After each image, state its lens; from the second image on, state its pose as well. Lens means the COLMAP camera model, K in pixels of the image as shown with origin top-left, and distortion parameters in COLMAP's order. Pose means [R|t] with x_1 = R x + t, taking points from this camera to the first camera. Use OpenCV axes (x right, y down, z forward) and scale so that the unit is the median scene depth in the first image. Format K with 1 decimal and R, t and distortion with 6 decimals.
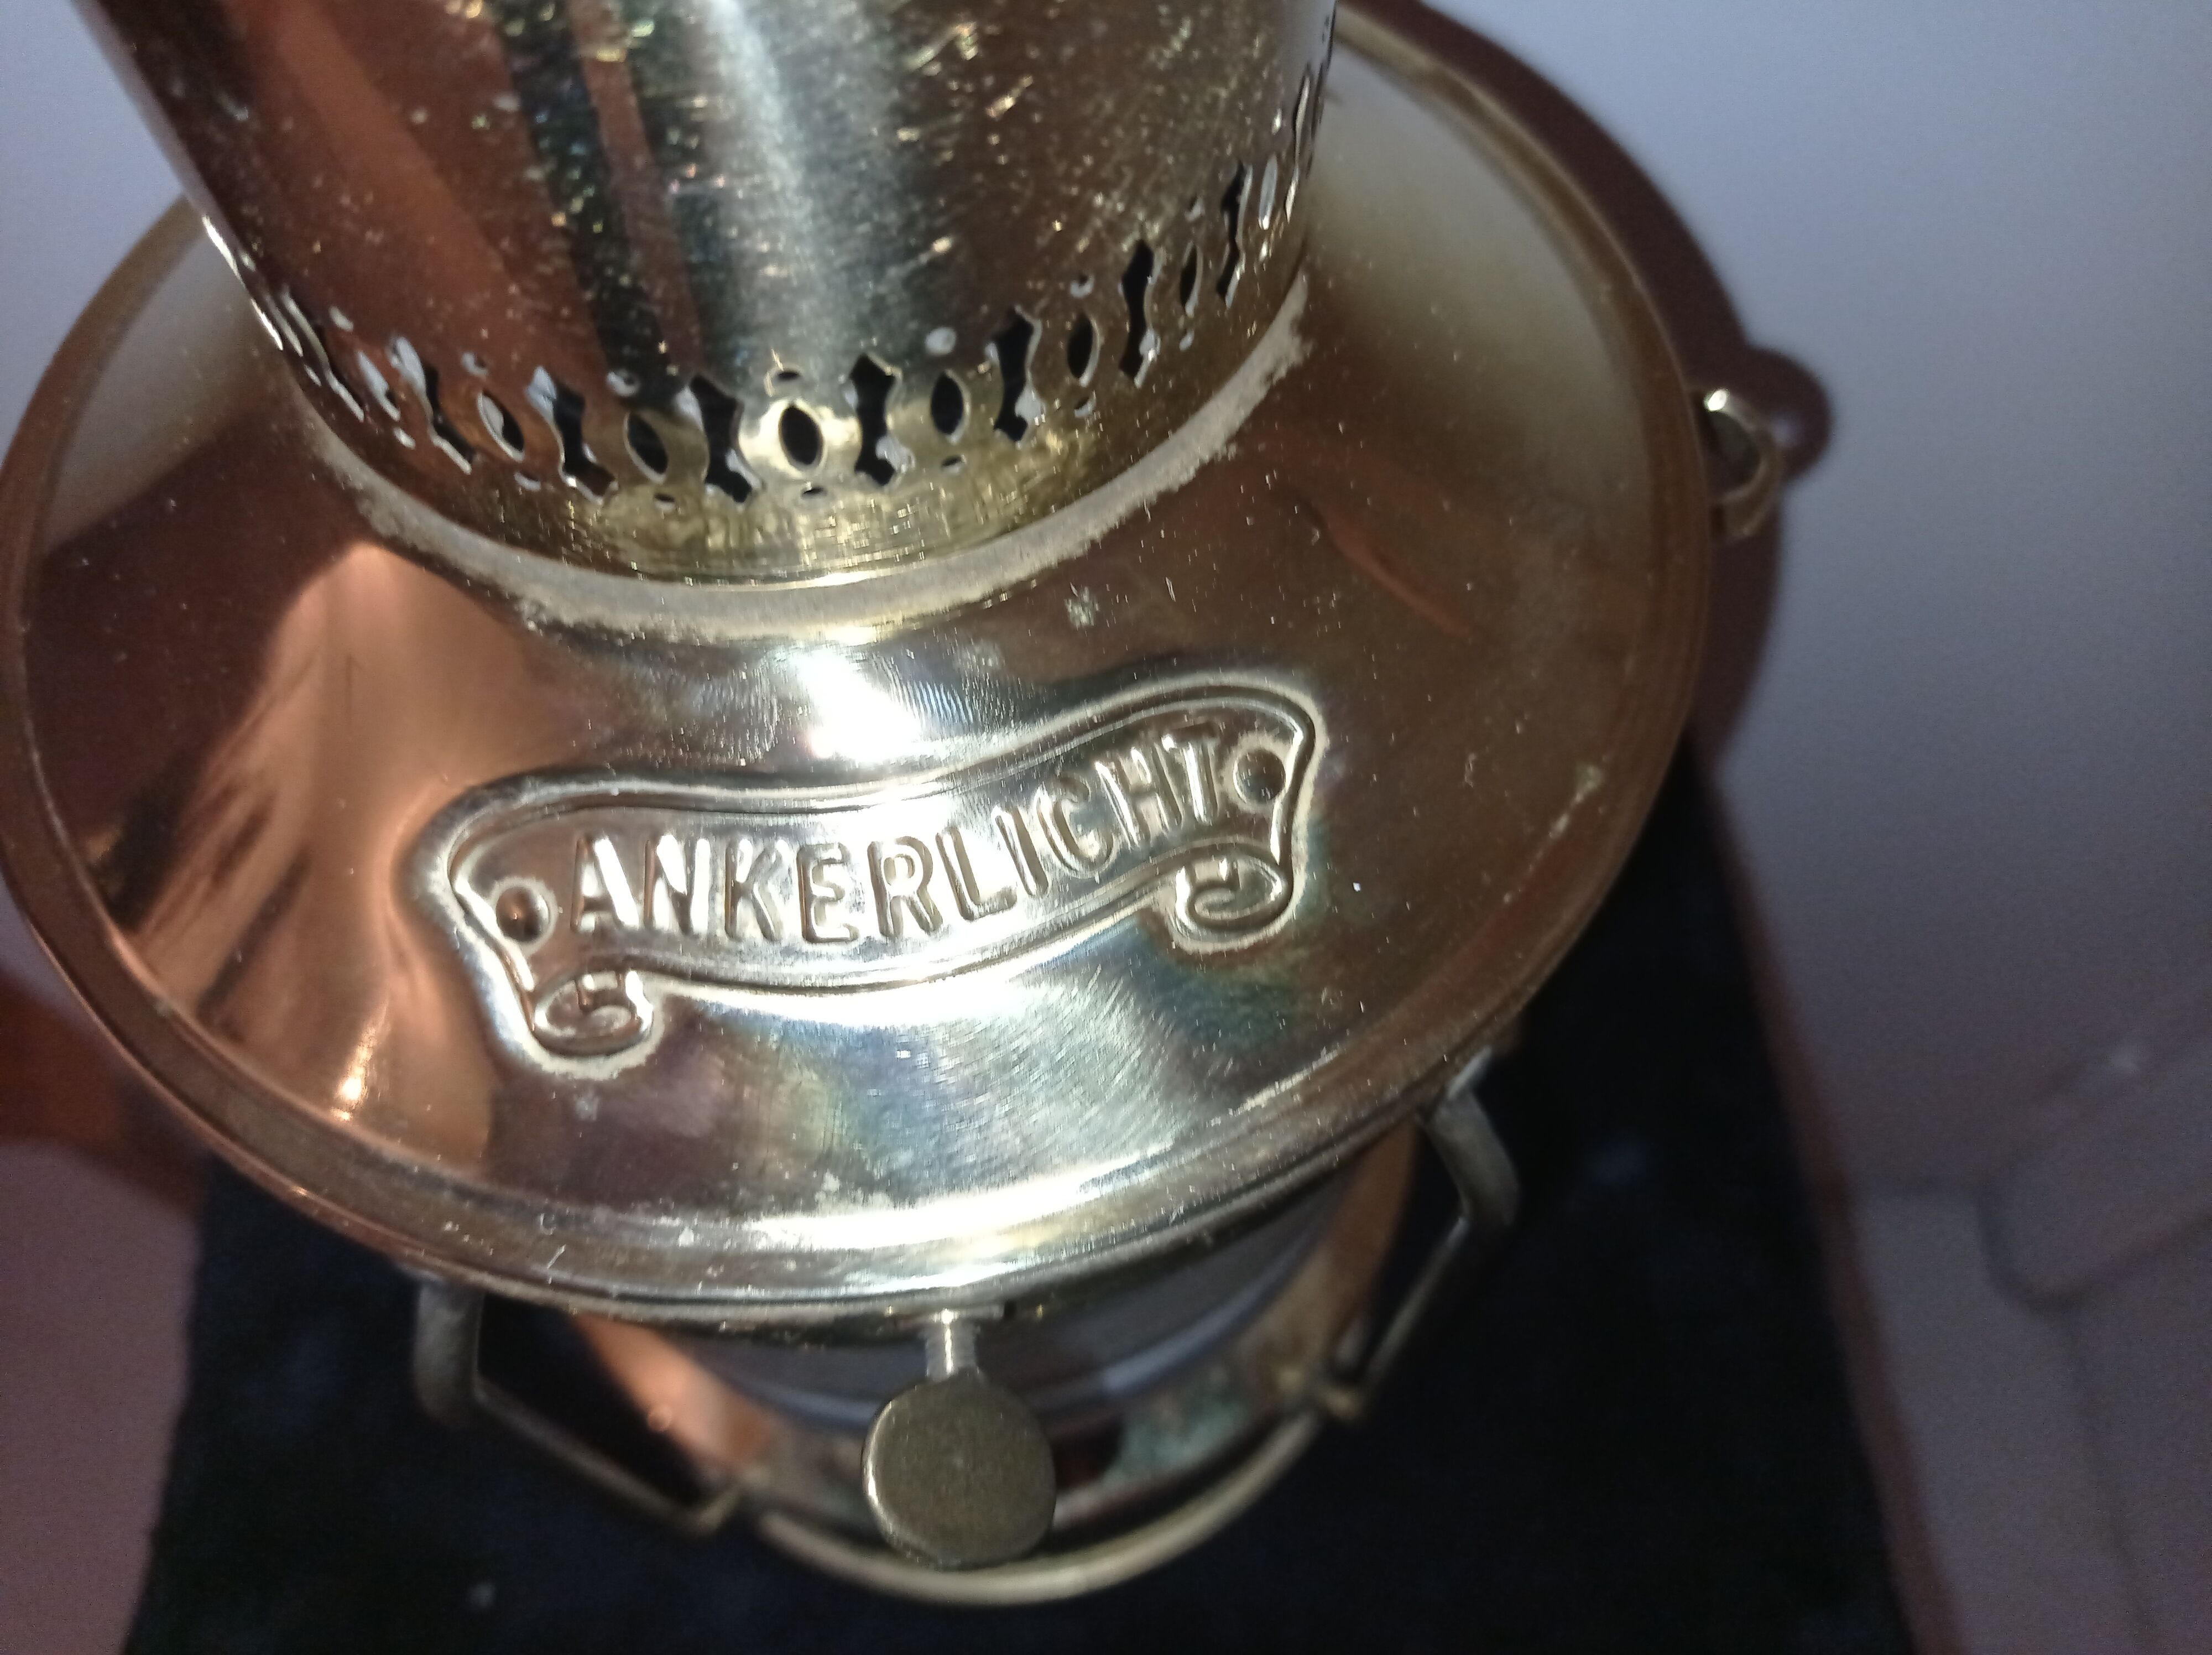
lens RADIAL K [[1714.9, 0, 1106.0], [0, 1714.9, 827.5], [0, 0, 1]] dist [0.015487, 0.002148]
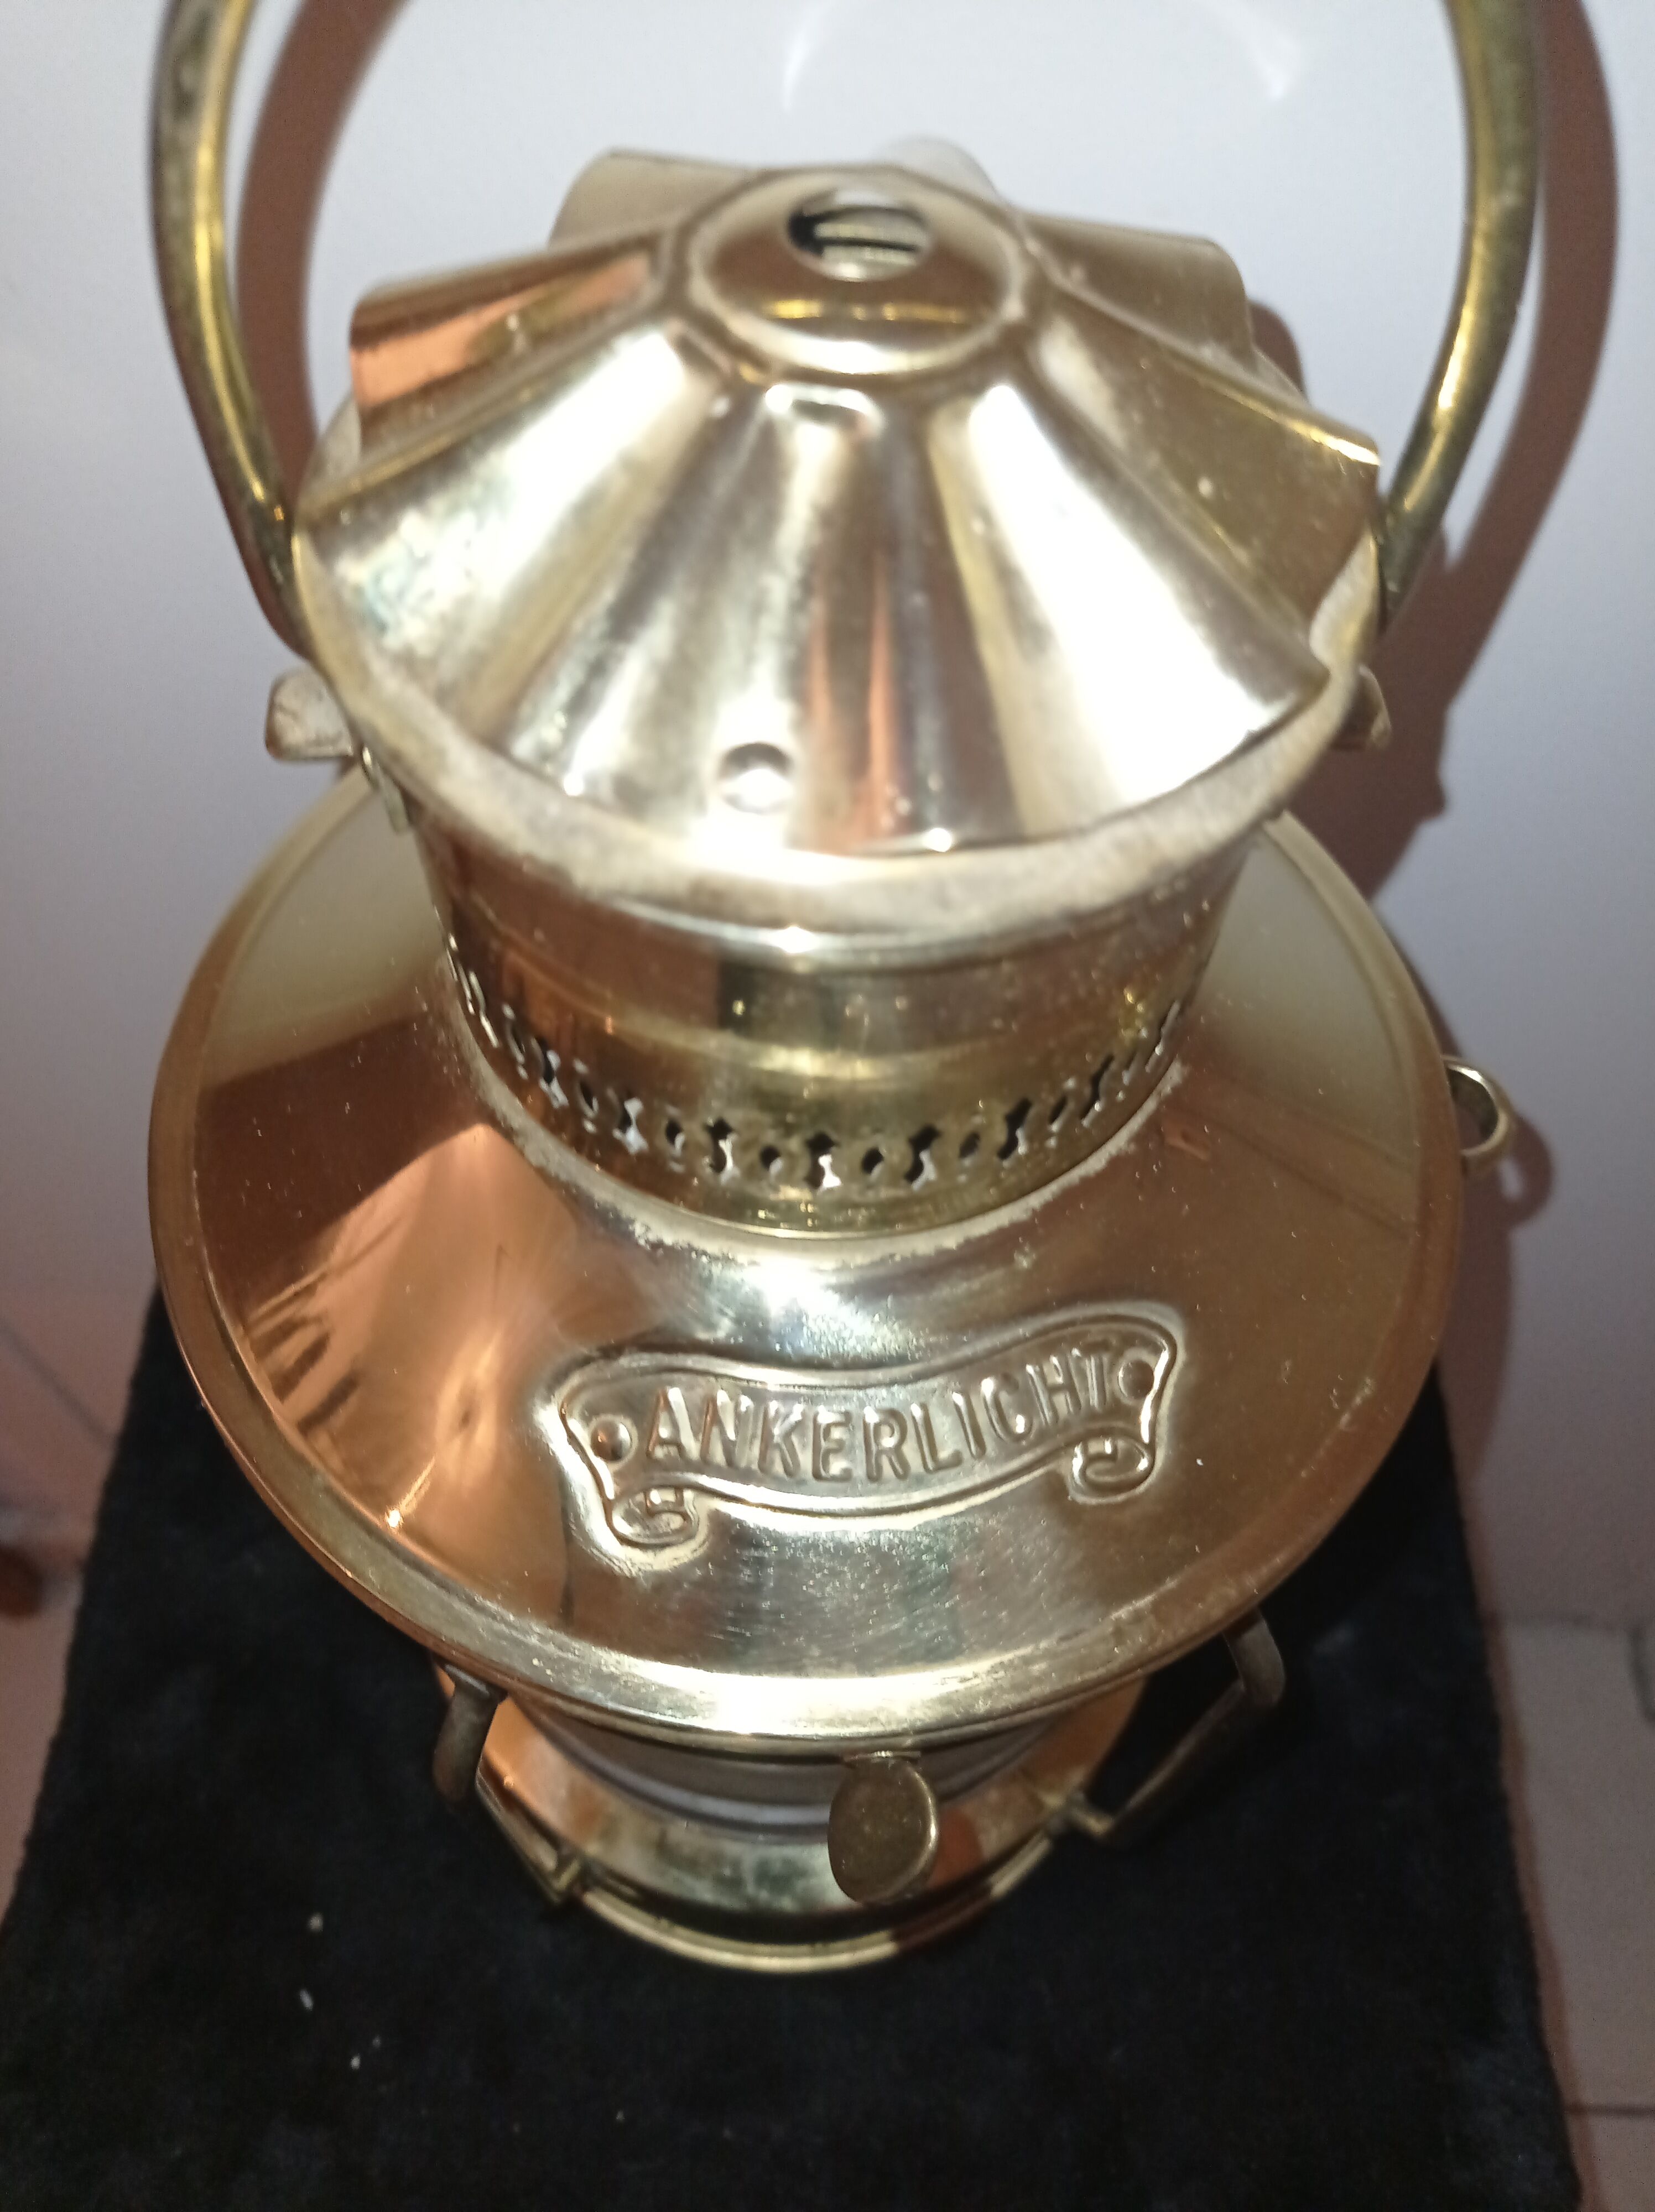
lens RADIAL K [[1690.3, 0, 827.5], [0, 1690.3, 1106.0], [0, 0, 1]] dist [-0.007387, -0.003349]
pose [[0.997107, 0.075986, 0.002086, -0.185183], [-0.075714, 0.995224, -0.061624, -0.150490], [-0.006758, 0.061288, 0.998097, -0.395591]]
